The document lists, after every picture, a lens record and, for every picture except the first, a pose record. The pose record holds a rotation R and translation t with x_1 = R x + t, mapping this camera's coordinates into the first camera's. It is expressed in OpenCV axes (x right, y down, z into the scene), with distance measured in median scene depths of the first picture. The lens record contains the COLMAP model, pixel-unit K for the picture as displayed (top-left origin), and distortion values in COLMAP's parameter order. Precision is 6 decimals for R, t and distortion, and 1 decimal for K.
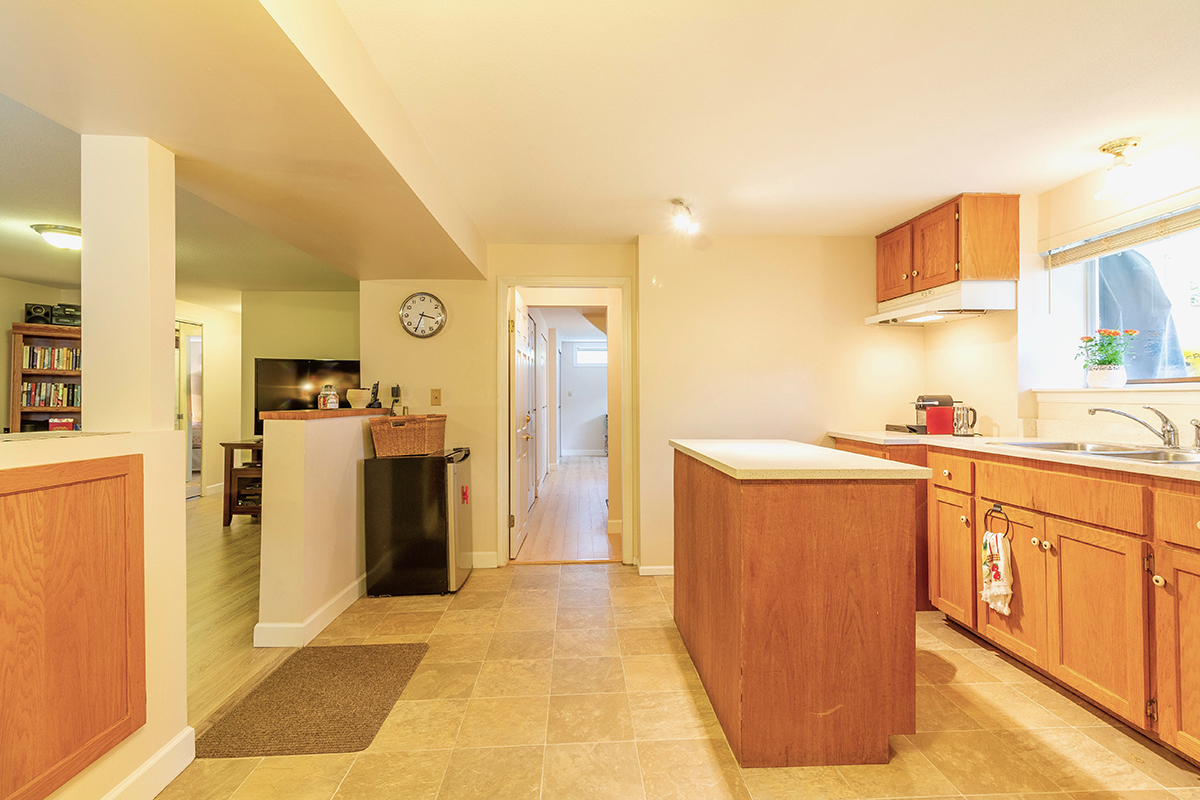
lens RADIAL K [[549.4, 0, 603.8], [0, 549.4, 393.9], [0, 0, 1]] dist [0.003436, -0.000117]
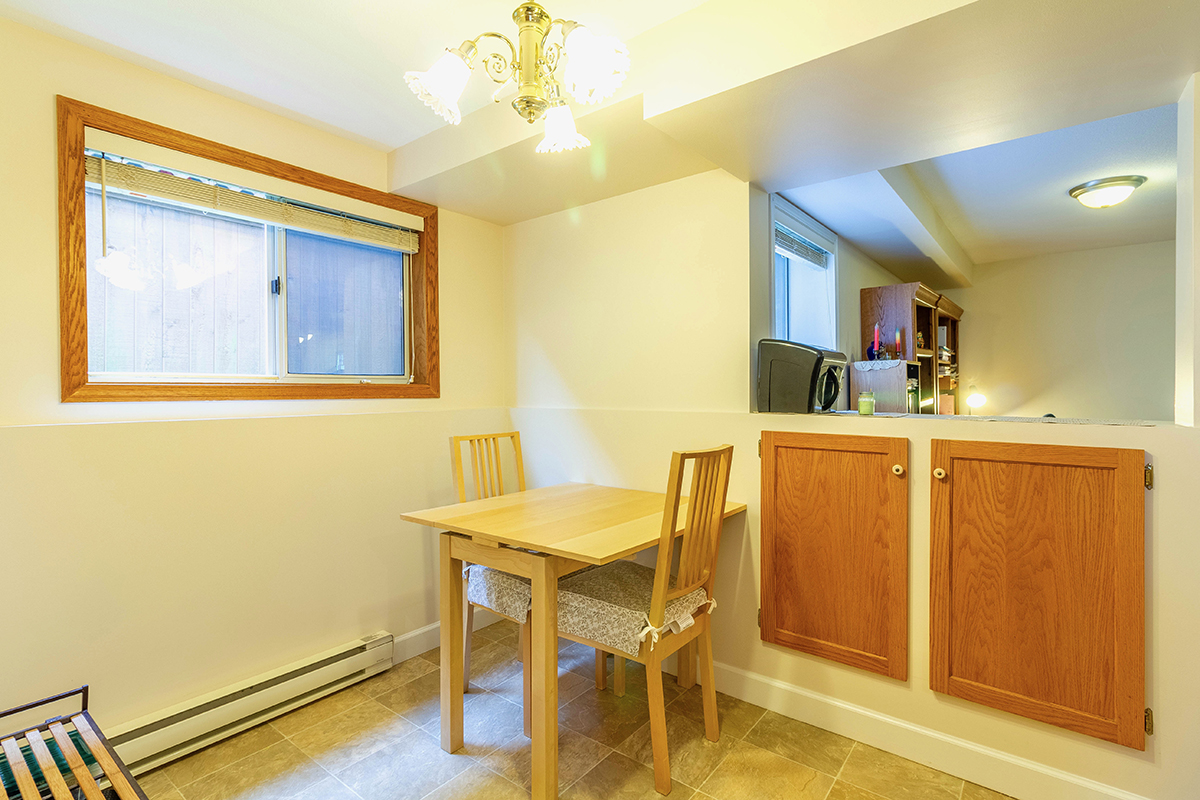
lens RADIAL K [[549.4, 0, 601.5], [0, 549.4, 391.7], [0, 0, 1]] dist [0.003436, -0.000117]
pose [[-0.642617, 0.005332, -0.766169, 0.561712], [0.009489, 0.999954, -0.001000, 0.008569], [0.766129, -0.007912, -0.642639, 1.220437]]
